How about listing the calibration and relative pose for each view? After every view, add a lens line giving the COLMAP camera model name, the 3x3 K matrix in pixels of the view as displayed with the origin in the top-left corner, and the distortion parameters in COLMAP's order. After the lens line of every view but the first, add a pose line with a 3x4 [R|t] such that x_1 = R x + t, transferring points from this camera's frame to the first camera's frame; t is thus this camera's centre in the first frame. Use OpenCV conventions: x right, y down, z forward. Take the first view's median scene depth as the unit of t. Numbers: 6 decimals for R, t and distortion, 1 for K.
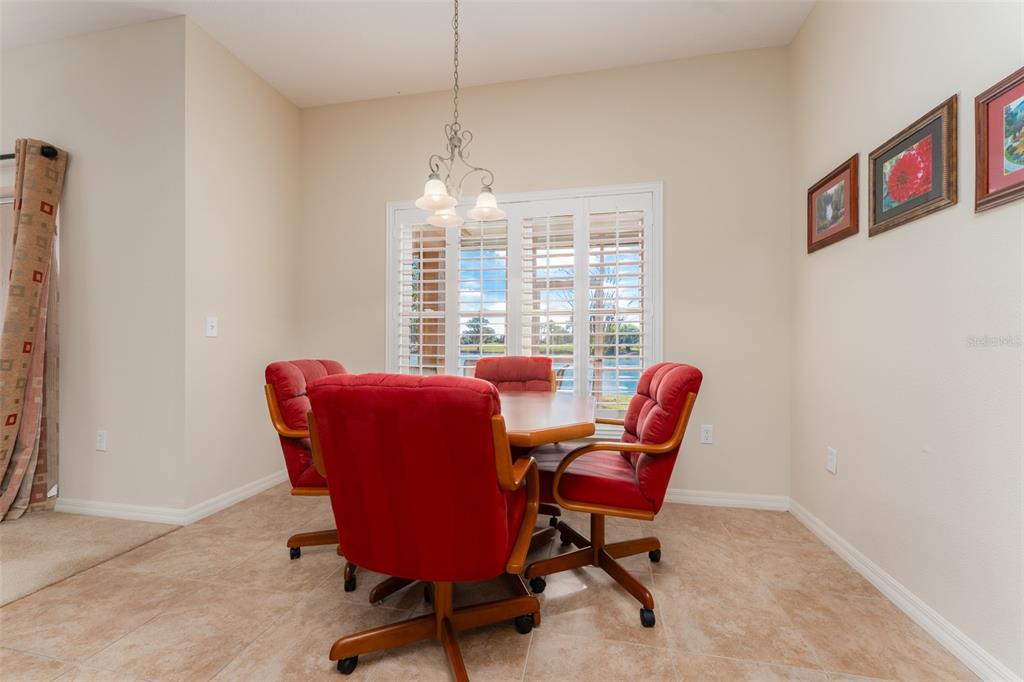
lens RADIAL K [[412.8, 0, 507.4], [0, 412.8, 341.4], [0, 0, 1]] dist [0.000046, 0.000059]
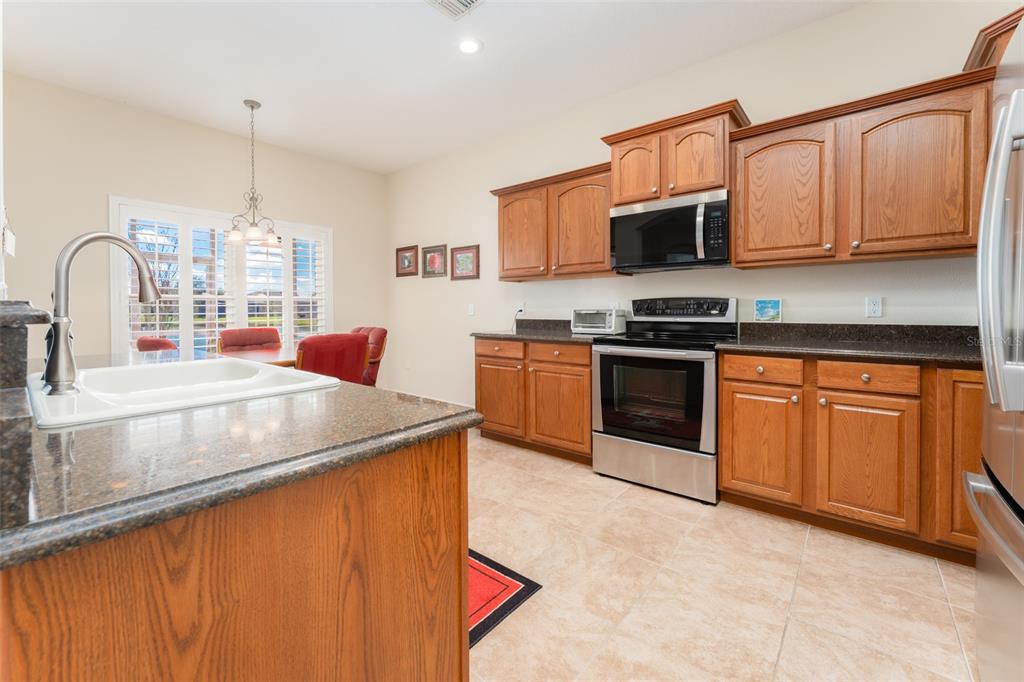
lens RADIAL K [[414.1, 0, 514.0], [0, 414.1, 317.5], [0, 0, 1]] dist [0.000974, 0.000026]
pose [[0.470091, -0.017977, 0.882435, -1.287608], [-0.000449, 0.999788, 0.020607, -0.048360], [-0.882618, -0.010084, 0.469983, -0.847431]]
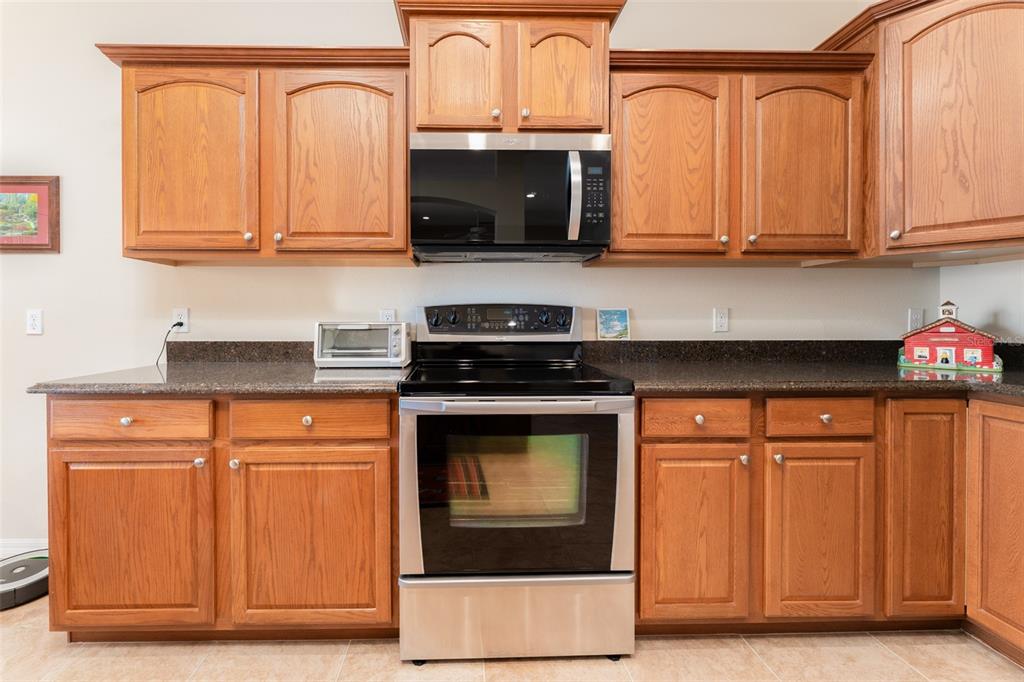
lens RADIAL K [[416.3, 0, 470.4], [0, 416.3, 321.6], [0, 0, 1]] dist [-0.001517, -0.000203]
pose [[-0.217572, -0.005400, 0.976029, -0.528779], [-0.003257, 0.999983, 0.004807, -0.053228], [-0.976039, -0.002133, -0.217586, -0.336216]]
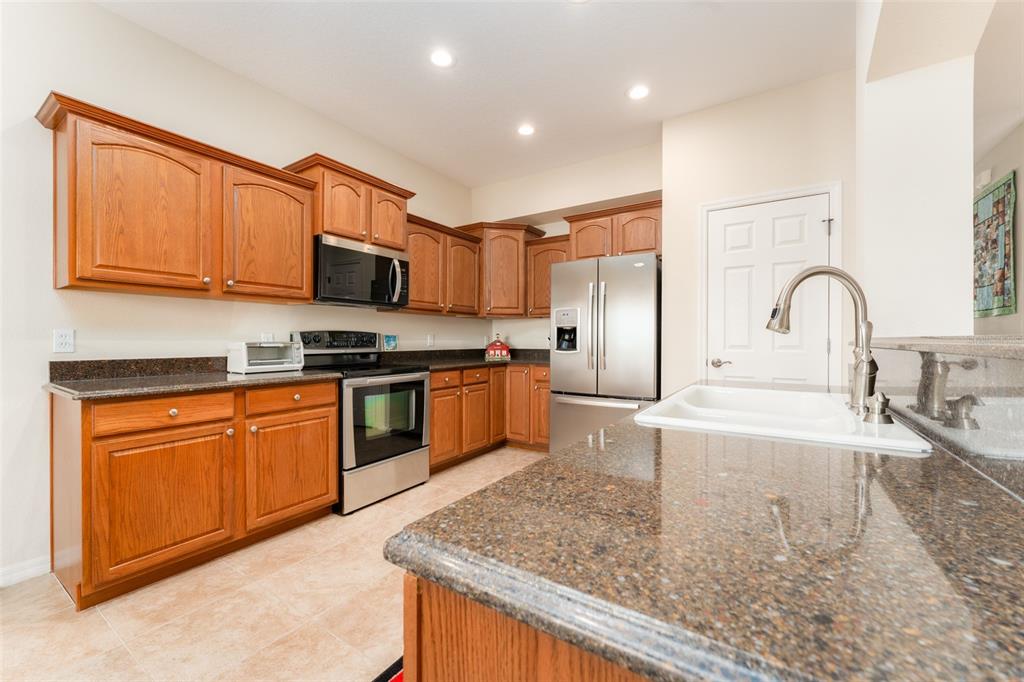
lens RADIAL K [[412.8, 0, 507.4], [0, 412.8, 341.4], [0, 0, 1]] dist [0.000046, 0.000059]
pose [[-0.929485, -0.002166, 0.368852, -0.847412], [-0.002214, 0.999998, 0.000293, -0.050614], [-0.368852, -0.000544, -0.929488, 0.777774]]
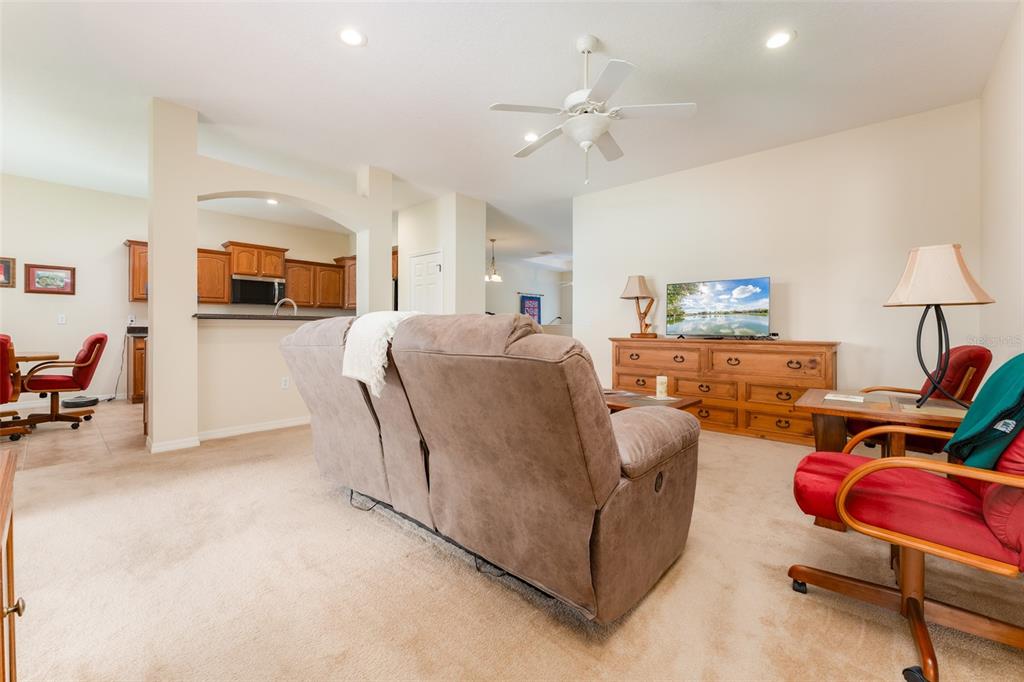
lens RADIAL K [[411.3, 0, 498.8], [0, 411.3, 324.3], [0, 0, 1]] dist [-0.000668, -0.000073]
pose [[-0.853890, 0.003038, 0.520444, -3.472606], [-0.003755, 0.999921, -0.011998, 0.016186], [-0.520440, -0.012199, -0.853811, 1.443058]]
